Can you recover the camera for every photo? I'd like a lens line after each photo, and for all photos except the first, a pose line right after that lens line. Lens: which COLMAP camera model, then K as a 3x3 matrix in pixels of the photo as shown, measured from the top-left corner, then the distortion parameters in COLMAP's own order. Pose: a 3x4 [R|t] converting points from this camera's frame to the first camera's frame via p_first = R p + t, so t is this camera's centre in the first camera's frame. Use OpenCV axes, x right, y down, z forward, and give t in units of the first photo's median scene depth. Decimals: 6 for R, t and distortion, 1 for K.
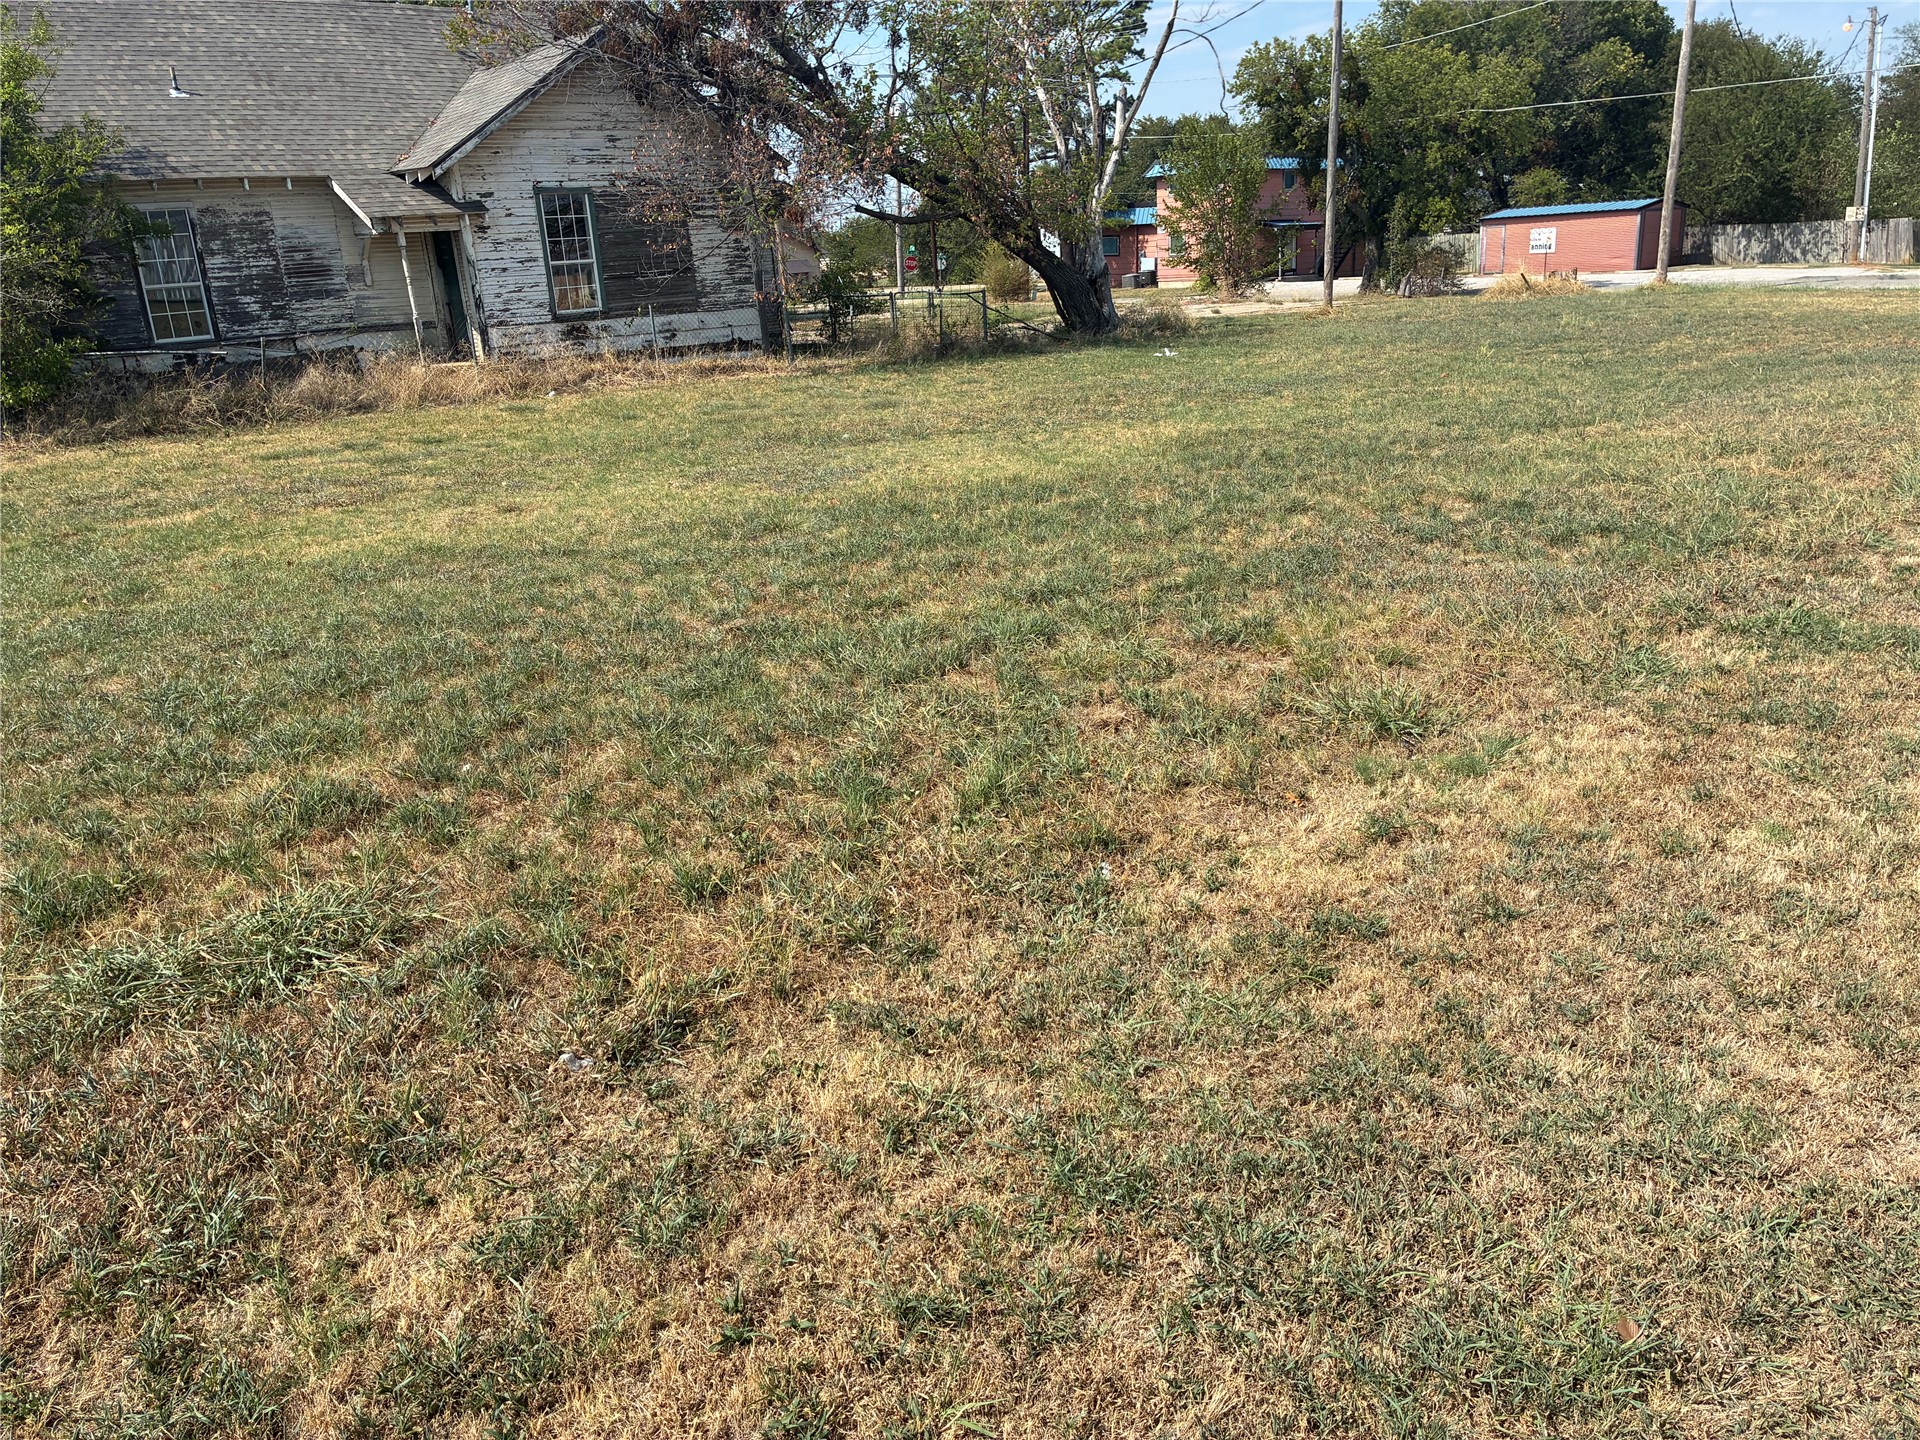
lens RADIAL K [[1486.1, 0, 955.6], [0, 1486.1, 726.6], [0, 0, 1]] dist [0.047531, -0.060860]
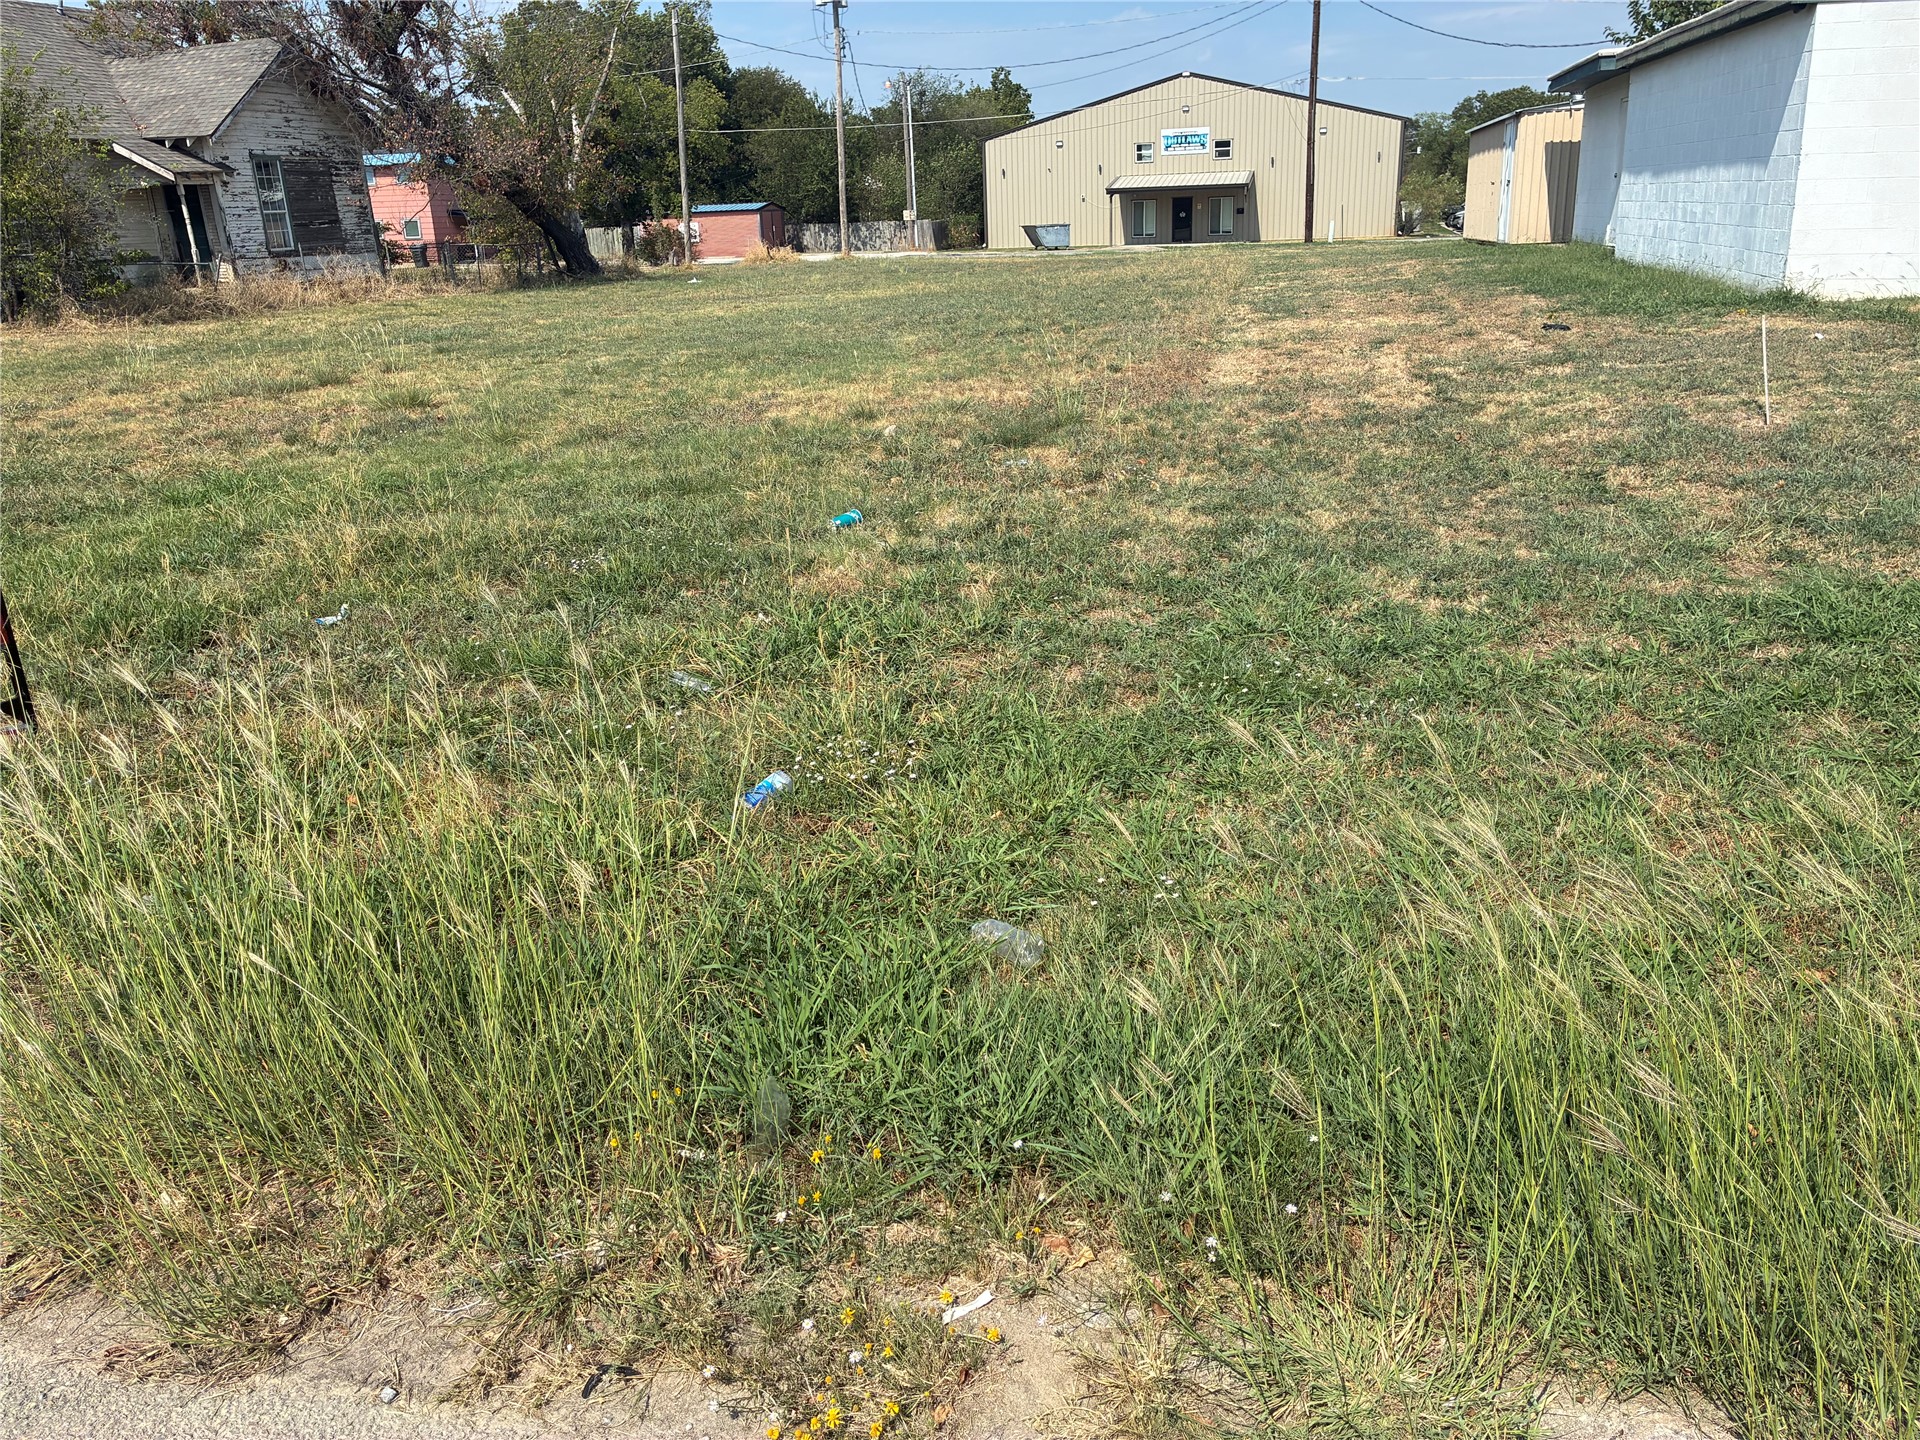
lens RADIAL K [[1486.1, 0, 955.6], [0, 1486.1, 726.6], [0, 0, 1]] dist [0.047531, -0.060860]
pose [[0.795991, -0.171999, 0.580357, -0.618201], [0.173420, 0.983389, 0.053590, 0.166556], [-0.579934, 0.057988, 0.812597, -0.390079]]
